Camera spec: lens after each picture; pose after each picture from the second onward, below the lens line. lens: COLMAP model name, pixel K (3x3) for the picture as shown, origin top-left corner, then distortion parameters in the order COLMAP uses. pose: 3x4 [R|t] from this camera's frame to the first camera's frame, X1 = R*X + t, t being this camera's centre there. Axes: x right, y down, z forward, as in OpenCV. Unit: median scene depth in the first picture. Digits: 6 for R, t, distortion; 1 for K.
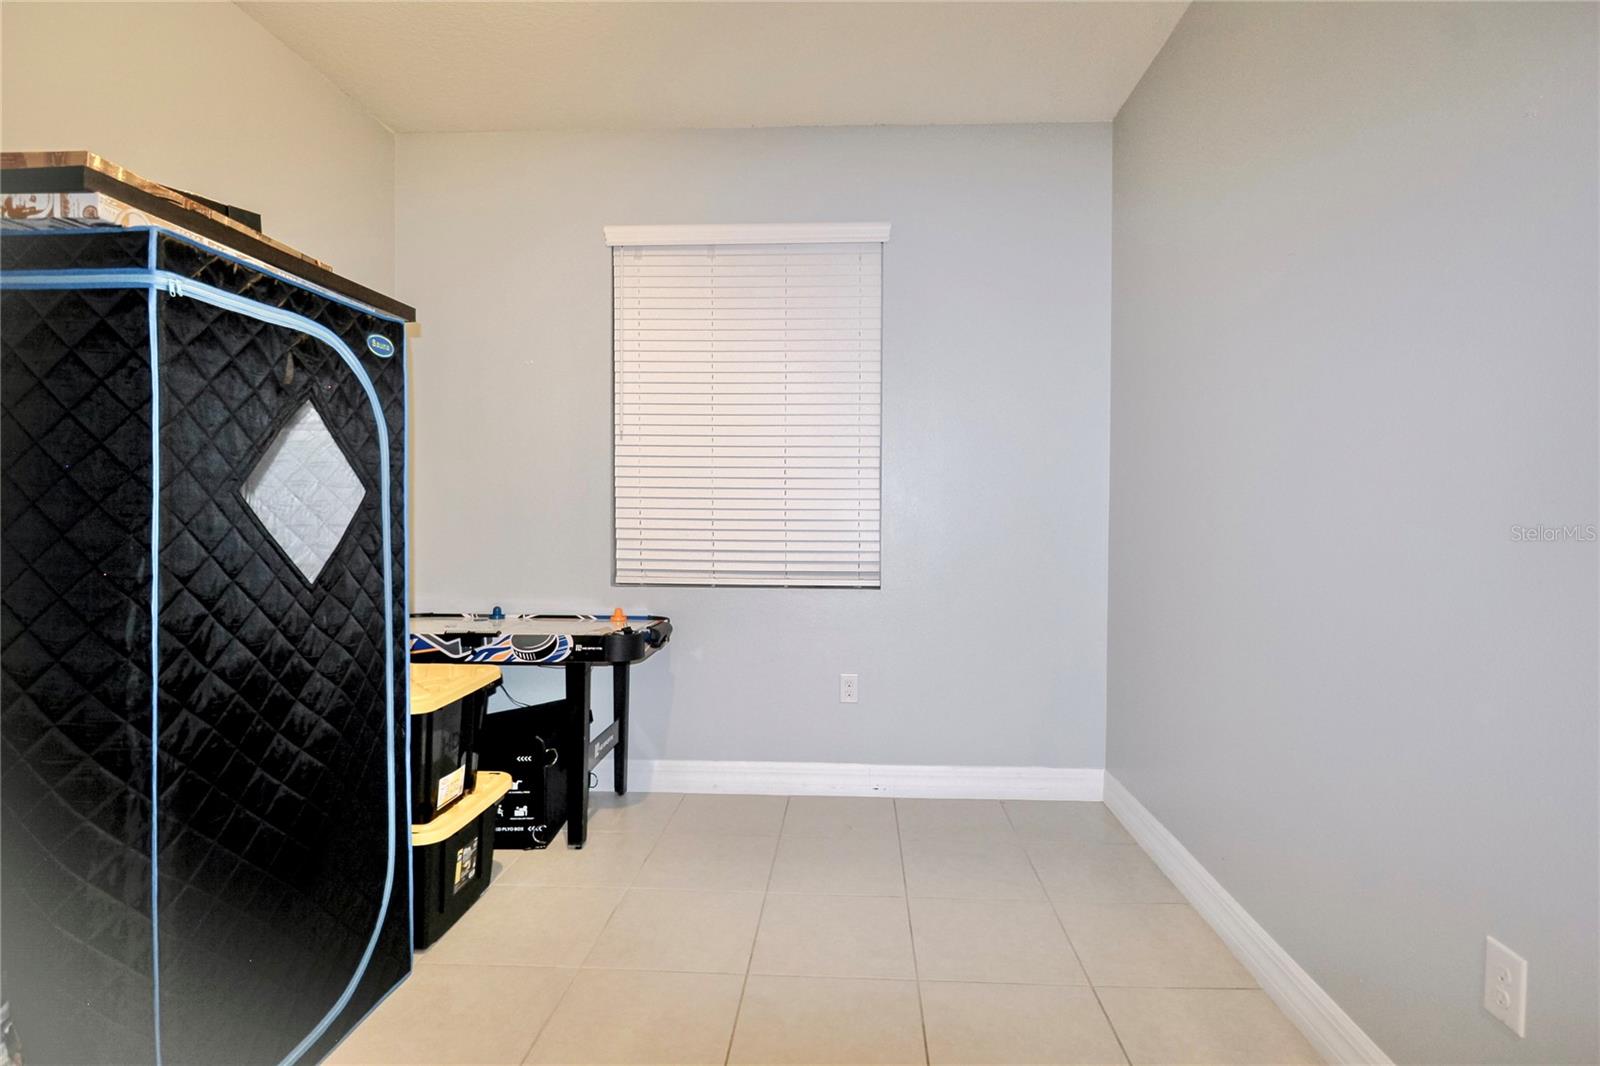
lens RADIAL K [[813.7, 0, 822.9], [0, 813.7, 526.2], [0, 0, 1]] dist [0.015471, -0.017006]
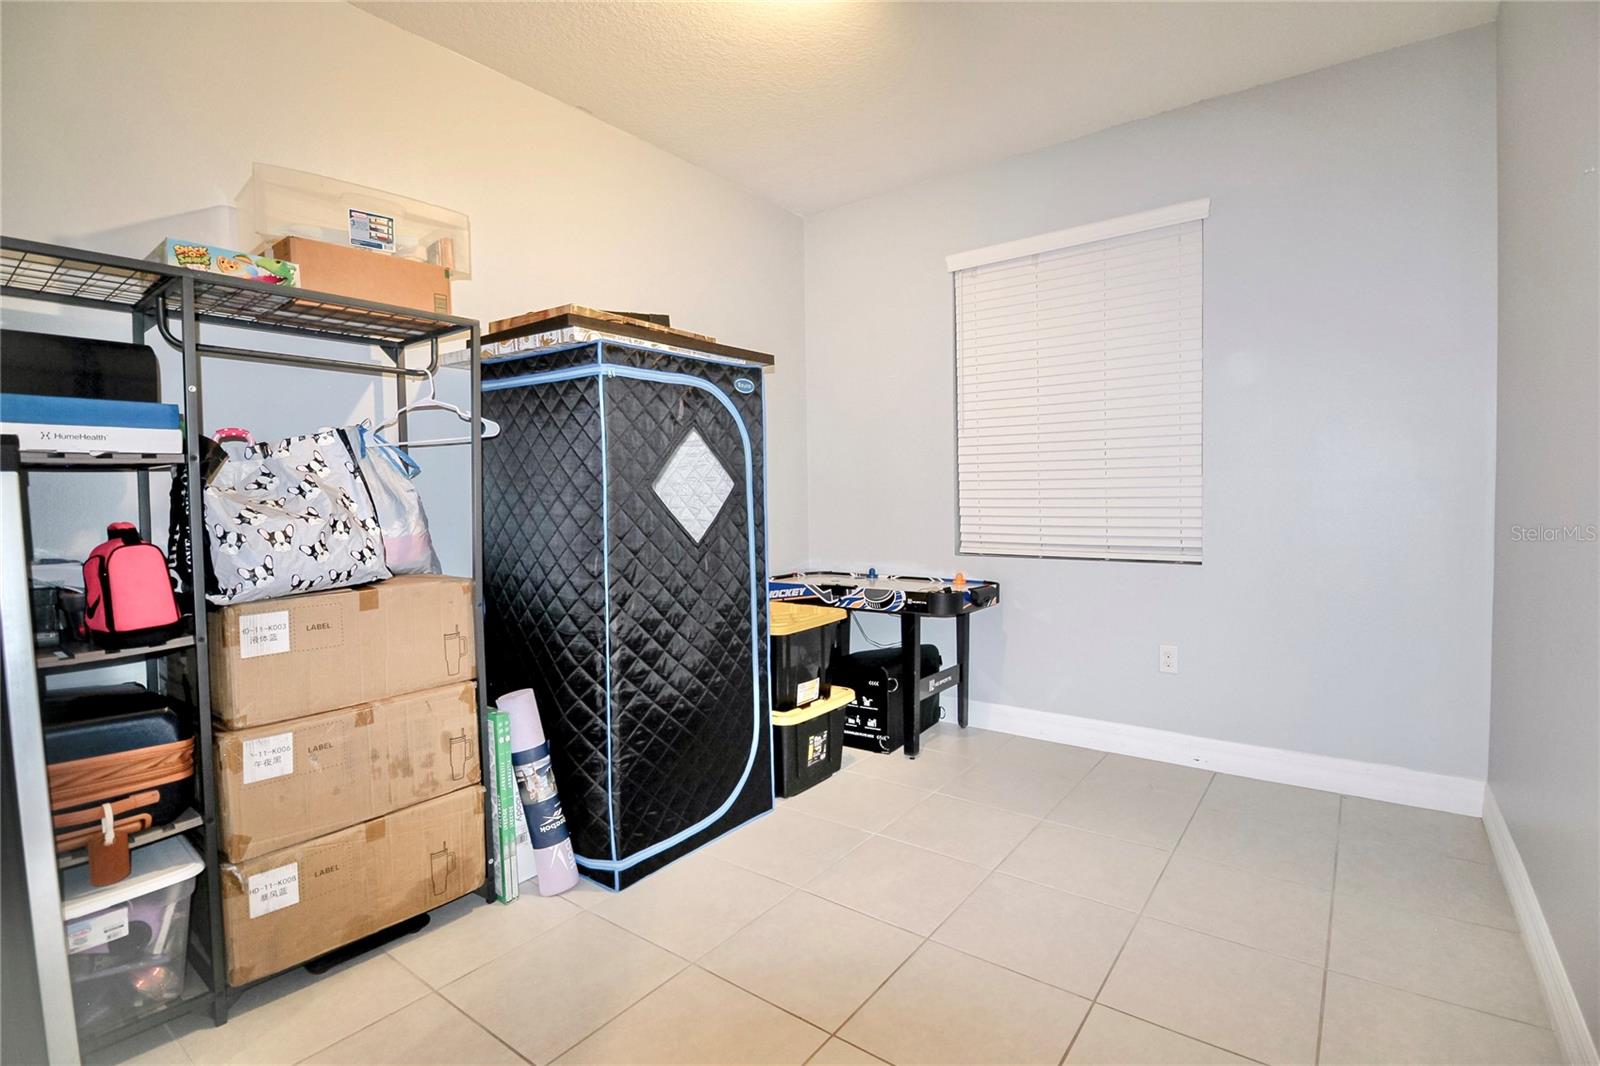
lens RADIAL K [[764.7, 0, 816.7], [0, 764.7, 525.2], [0, 0, 1]] dist [0.001151, -0.015037]
pose [[0.827378, 0.003581, -0.561634, 0.320676], [0.010153, 0.999721, 0.021332, 0.005308], [0.561554, -0.023352, 0.827110, -0.079671]]
